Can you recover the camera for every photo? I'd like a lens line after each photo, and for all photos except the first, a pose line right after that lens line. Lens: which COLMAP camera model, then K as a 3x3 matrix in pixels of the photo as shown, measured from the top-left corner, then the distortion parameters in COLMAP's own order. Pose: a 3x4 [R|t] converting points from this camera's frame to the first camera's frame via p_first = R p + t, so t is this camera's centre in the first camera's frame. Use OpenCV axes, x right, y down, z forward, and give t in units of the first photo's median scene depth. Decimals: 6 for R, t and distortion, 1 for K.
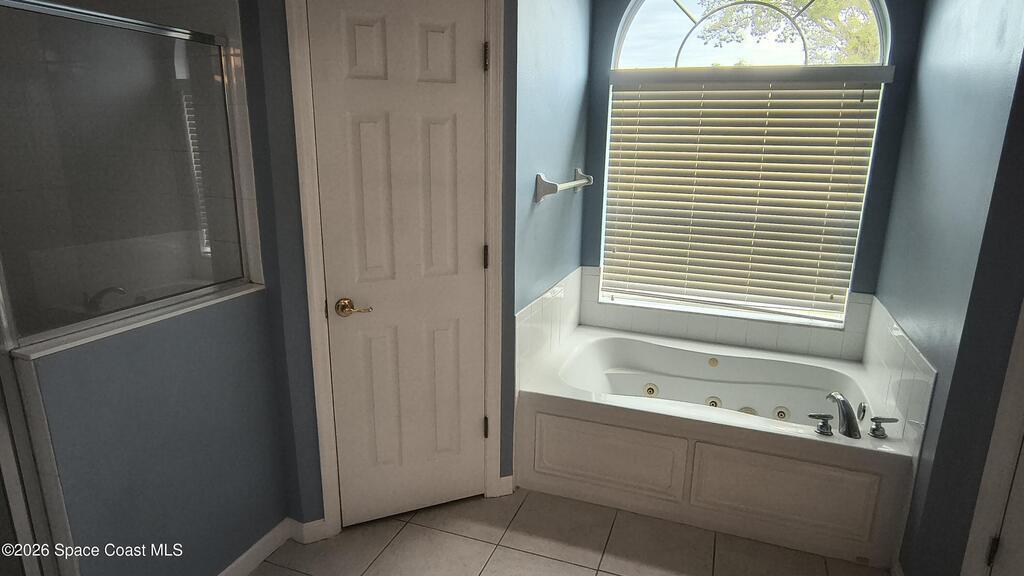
lens RADIAL K [[591.5, 0, 512.9], [0, 591.5, 285.6], [0, 0, 1]] dist [-0.001329, 0.000314]
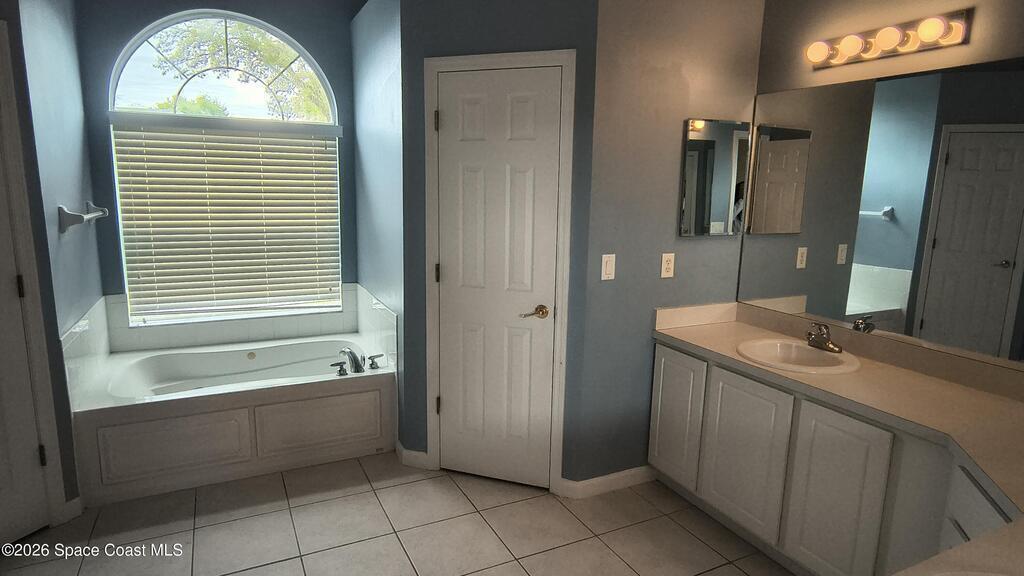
lens RADIAL K [[591.5, 0, 516.9], [0, 591.5, 285.0], [0, 0, 1]] dist [-0.001329, 0.000314]
pose [[0.679977, -0.127917, 0.721990, -0.180013], [0.168016, 0.985648, 0.016390, 0.069259], [-0.713724, 0.110161, 0.691710, -0.299100]]
